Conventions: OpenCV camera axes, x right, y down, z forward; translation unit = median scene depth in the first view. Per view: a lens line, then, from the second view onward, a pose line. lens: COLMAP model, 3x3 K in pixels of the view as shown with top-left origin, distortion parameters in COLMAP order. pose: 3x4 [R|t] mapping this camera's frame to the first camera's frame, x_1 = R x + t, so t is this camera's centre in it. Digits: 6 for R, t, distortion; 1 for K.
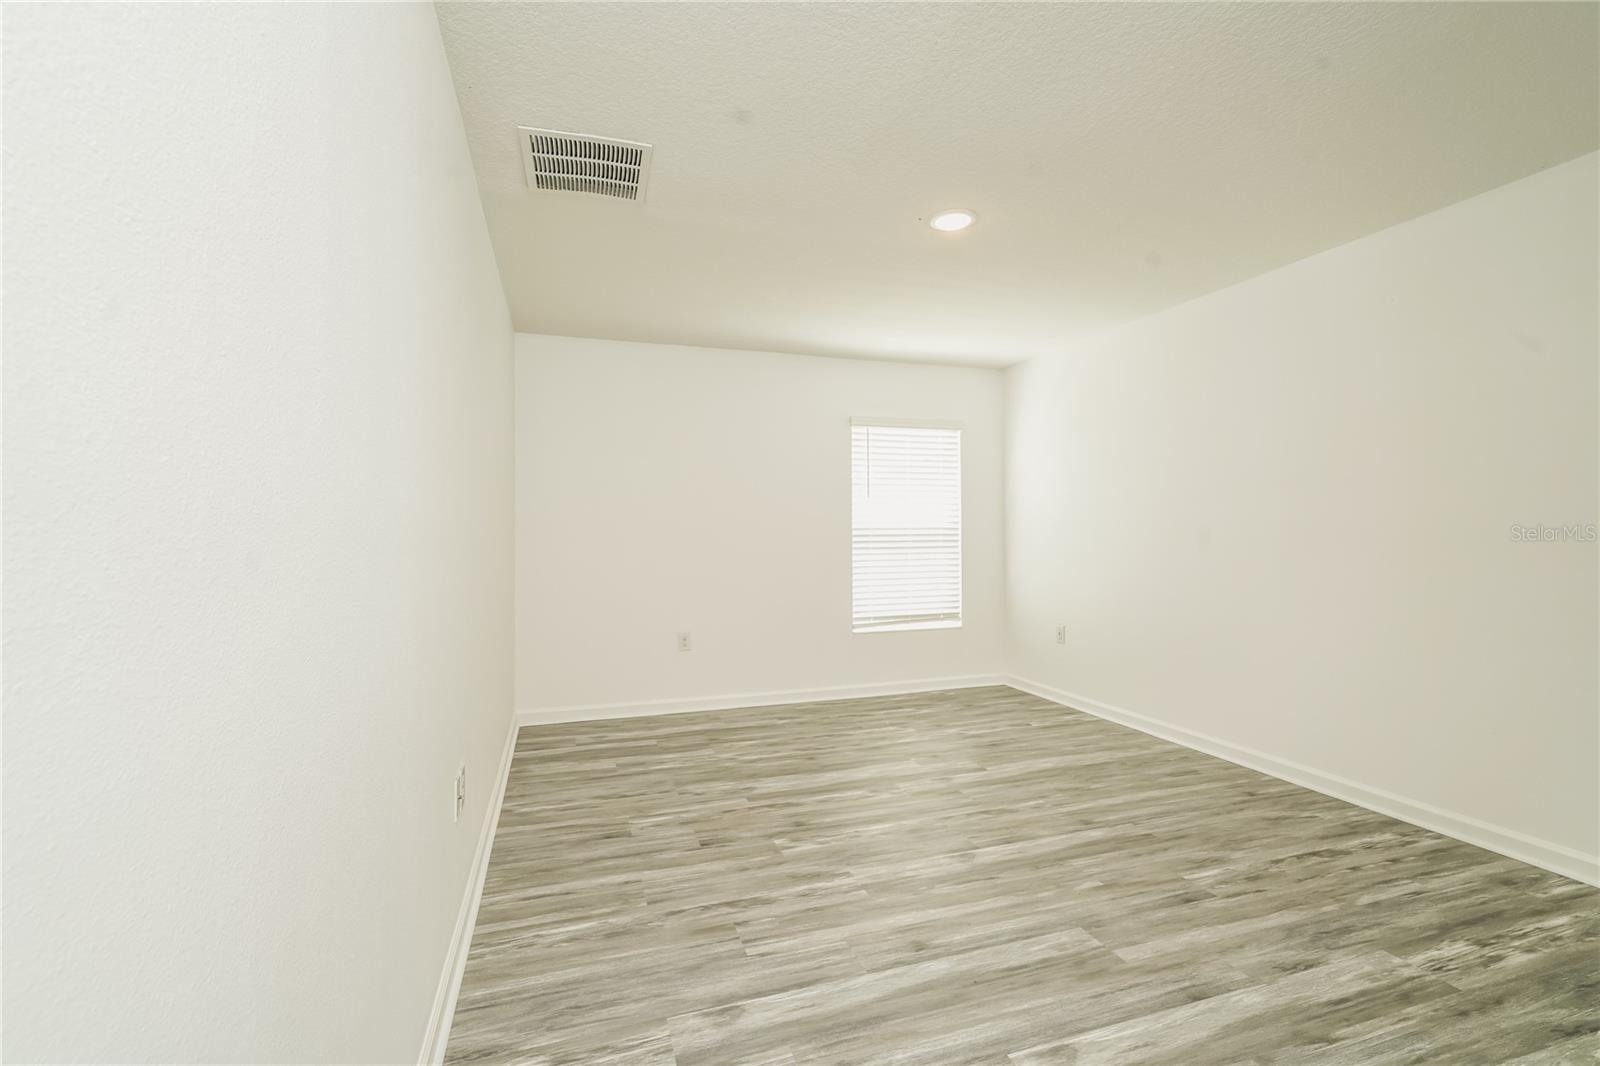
lens RADIAL K [[716.2, 0, 796.2], [0, 716.2, 529.6], [0, 0, 1]] dist [0.015244, 0.000924]
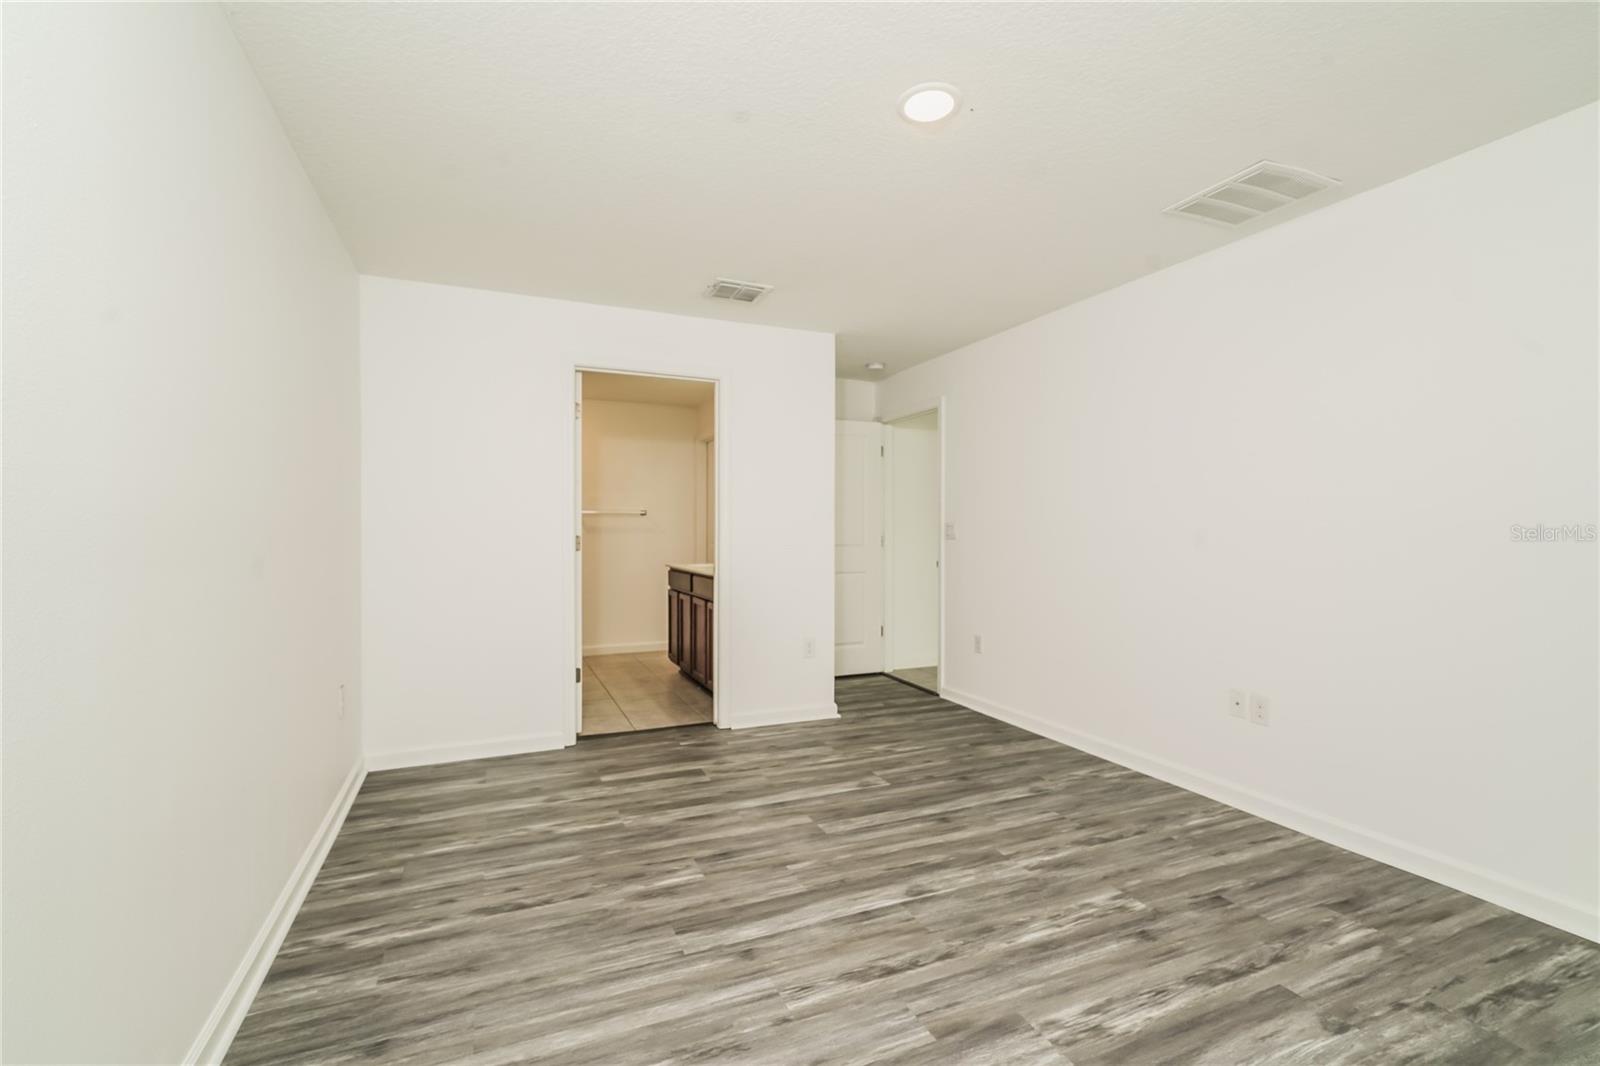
lens RADIAL K [[716.2, 0, 802.6], [0, 716.2, 533.9], [0, 0, 1]] dist [0.015244, 0.000924]
pose [[-0.994794, 0.005466, -0.101760, 0.476035], [0.005353, 0.999985, 0.001386, 0.005455], [0.101766, 0.000834, -0.994808, 1.921613]]
